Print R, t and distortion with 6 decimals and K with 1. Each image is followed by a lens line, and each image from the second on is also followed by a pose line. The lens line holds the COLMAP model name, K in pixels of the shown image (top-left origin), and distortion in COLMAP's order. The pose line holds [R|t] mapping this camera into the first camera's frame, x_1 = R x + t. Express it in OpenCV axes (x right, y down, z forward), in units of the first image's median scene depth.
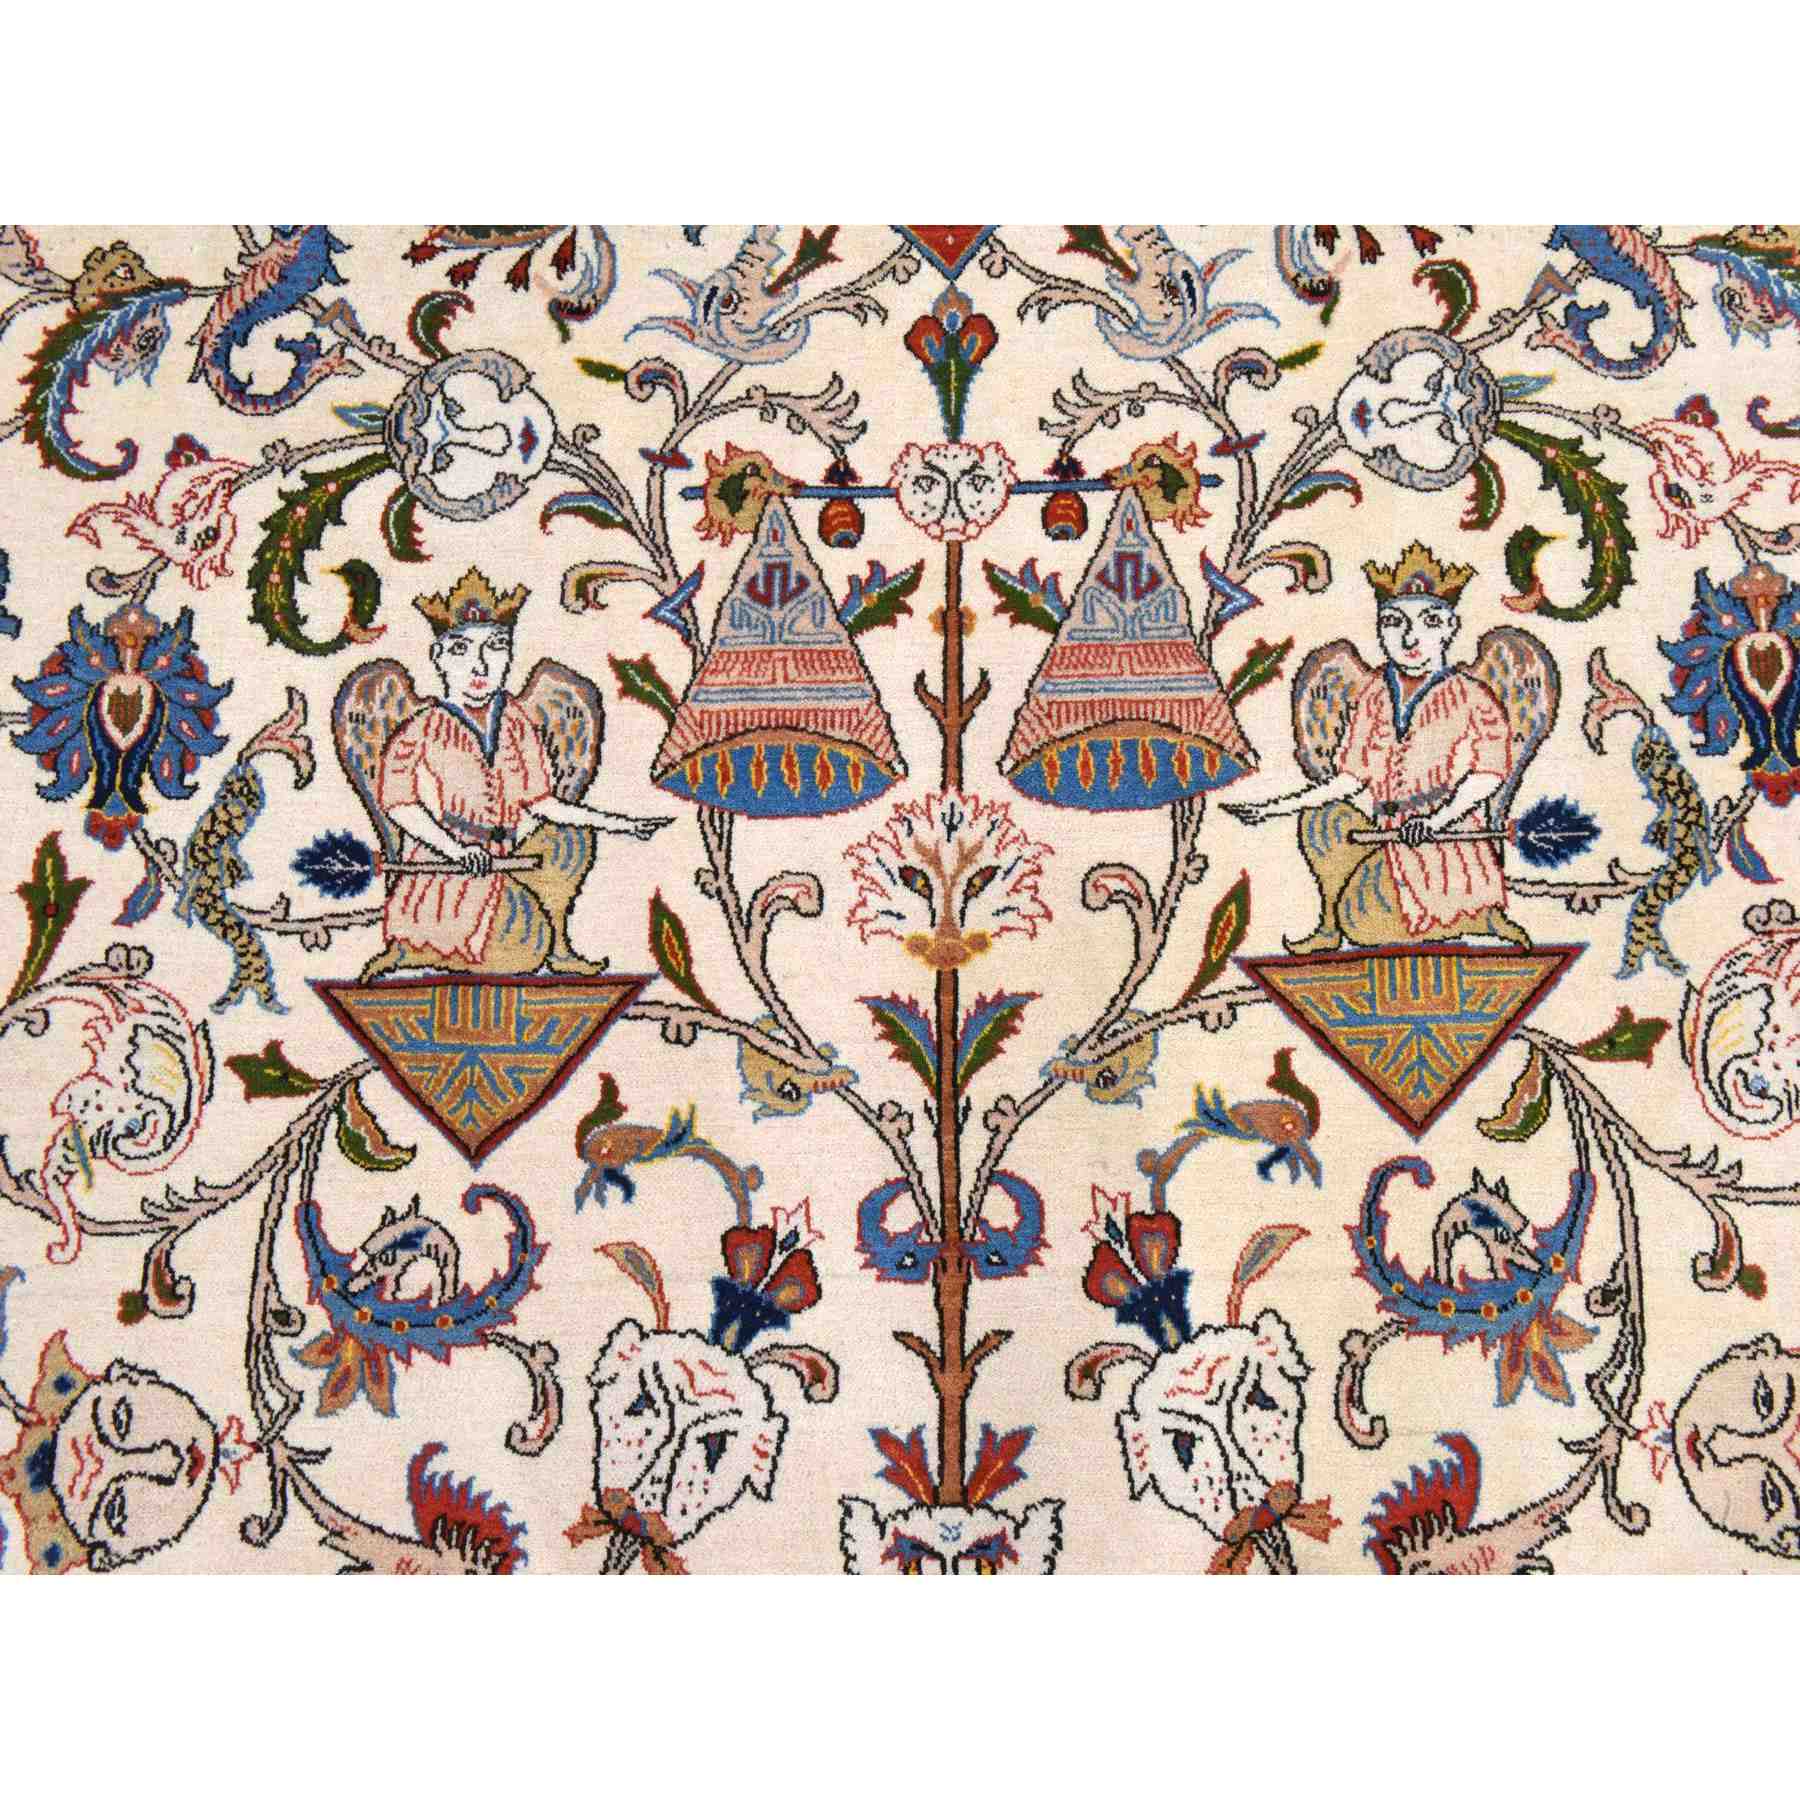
lens RADIAL K [[2008.4, 0, 900.0], [0, 2008.4, 900.0], [0, 0, 1]] dist [0.031375, 0.046349]
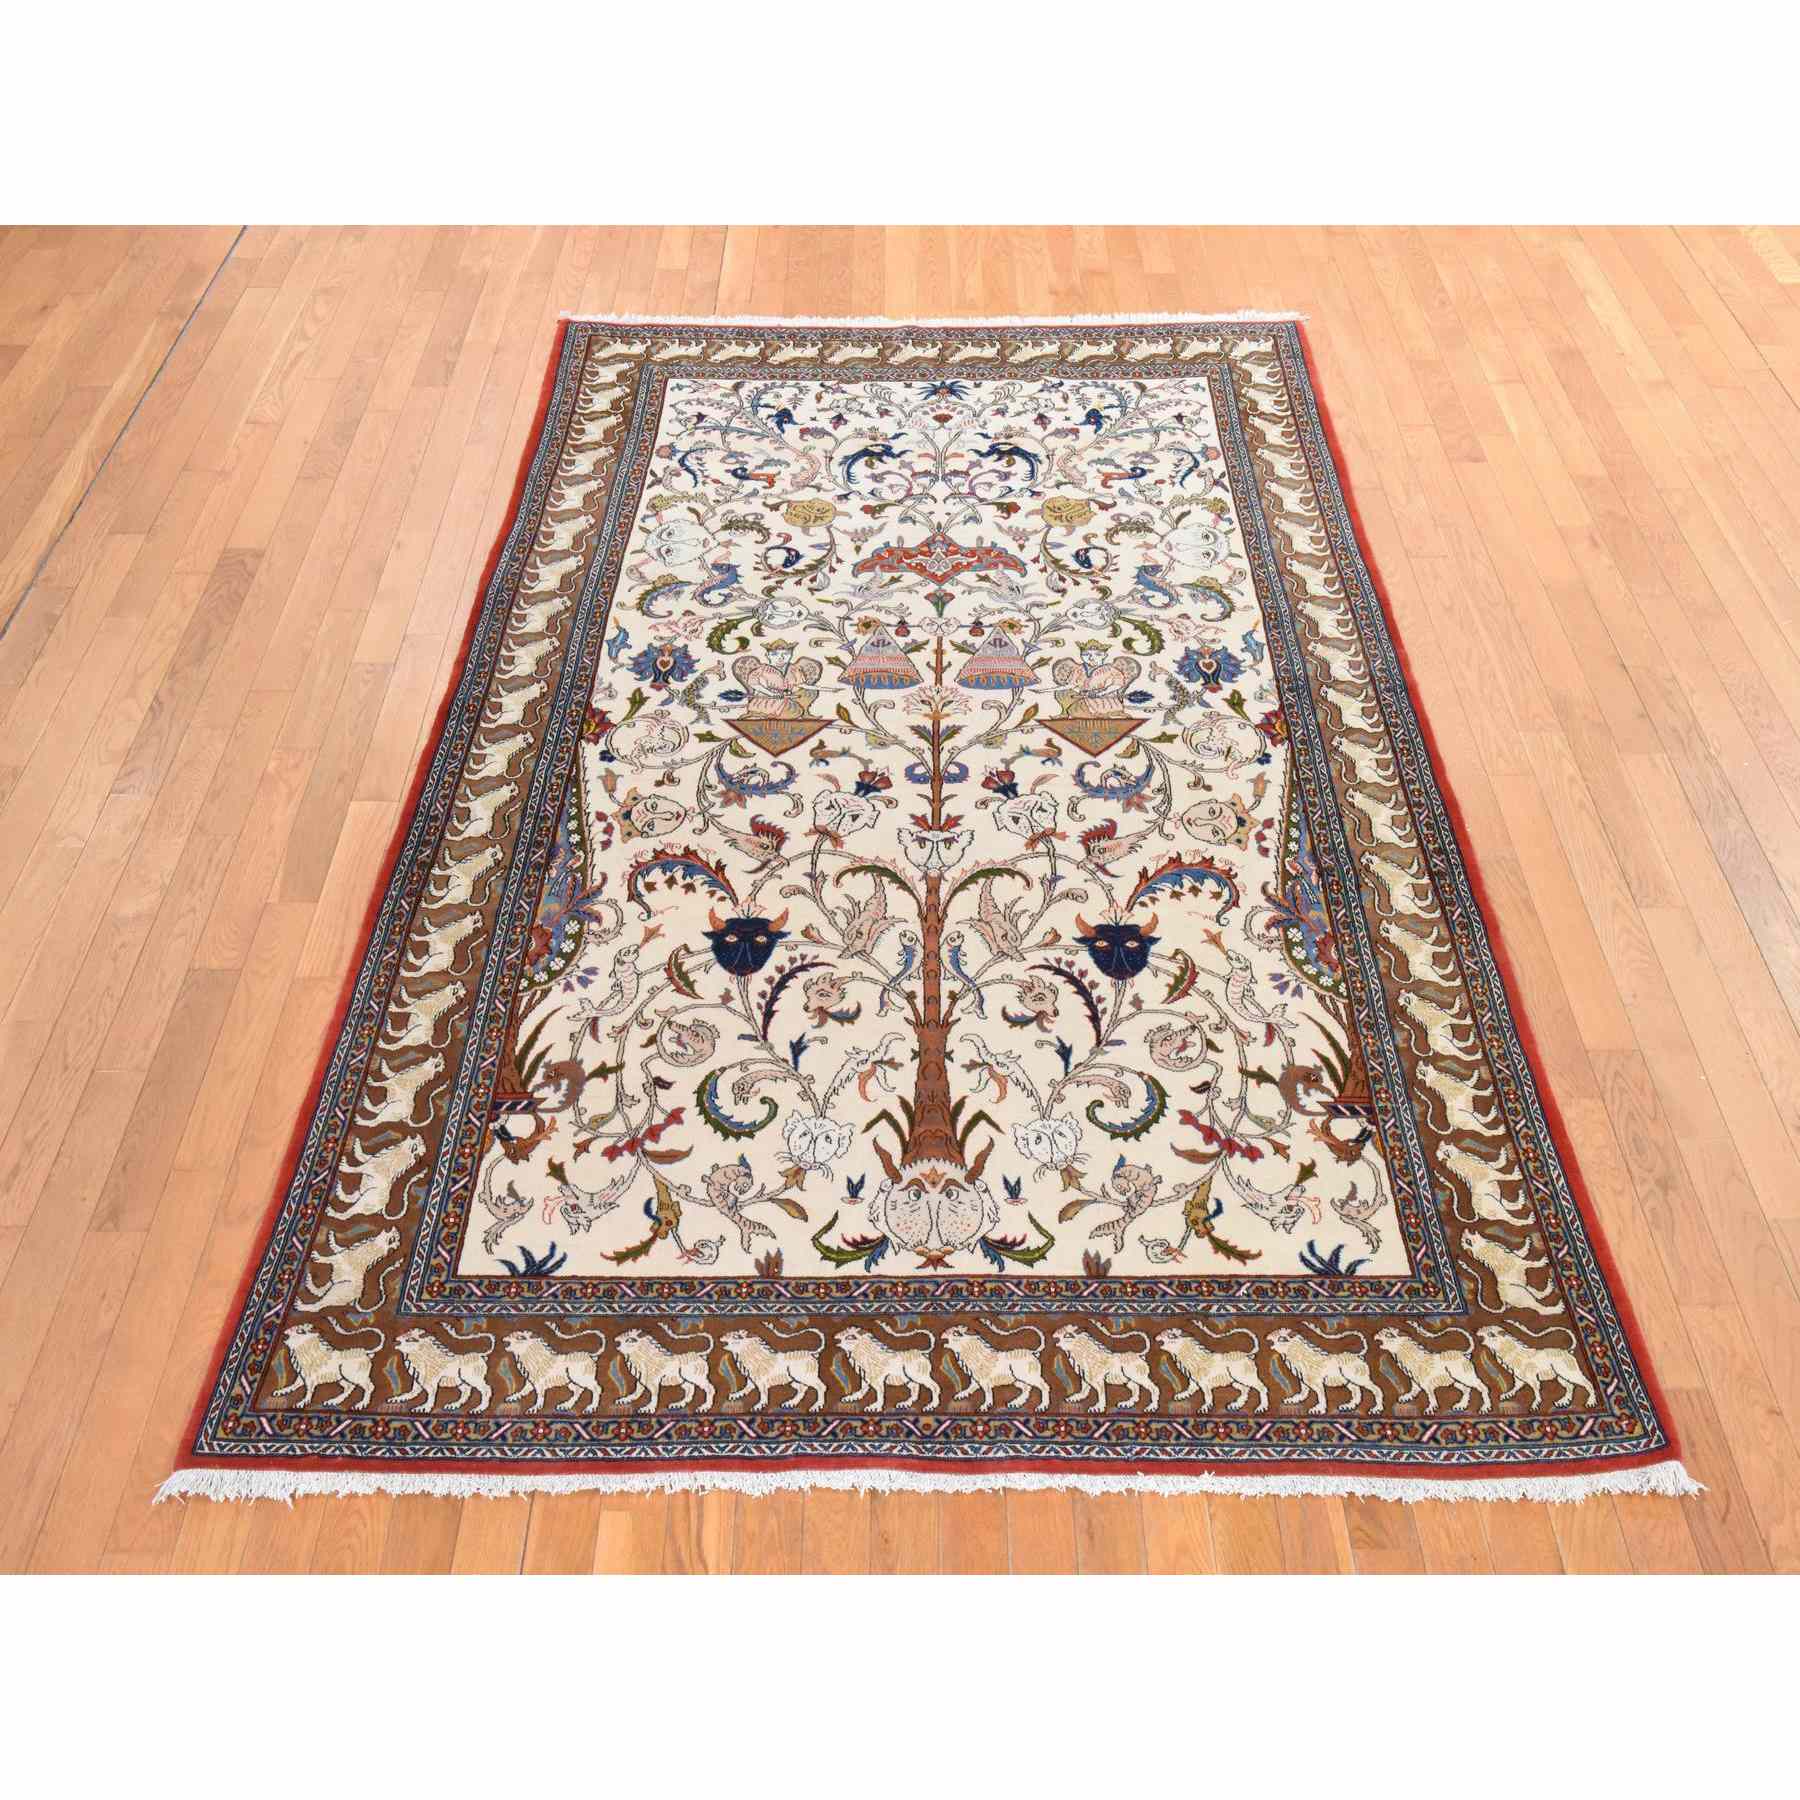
lens RADIAL K [[2008.4, 0, 900.0], [0, 2008.4, 900.0], [0, 0, 1]] dist [0.031375, 0.046349]
pose [[0.999772, 0.019926, -0.007627, -0.002166], [-0.020327, 0.780937, -0.624279, 2.072602], [-0.006483, 0.624292, 0.781164, -1.139295]]
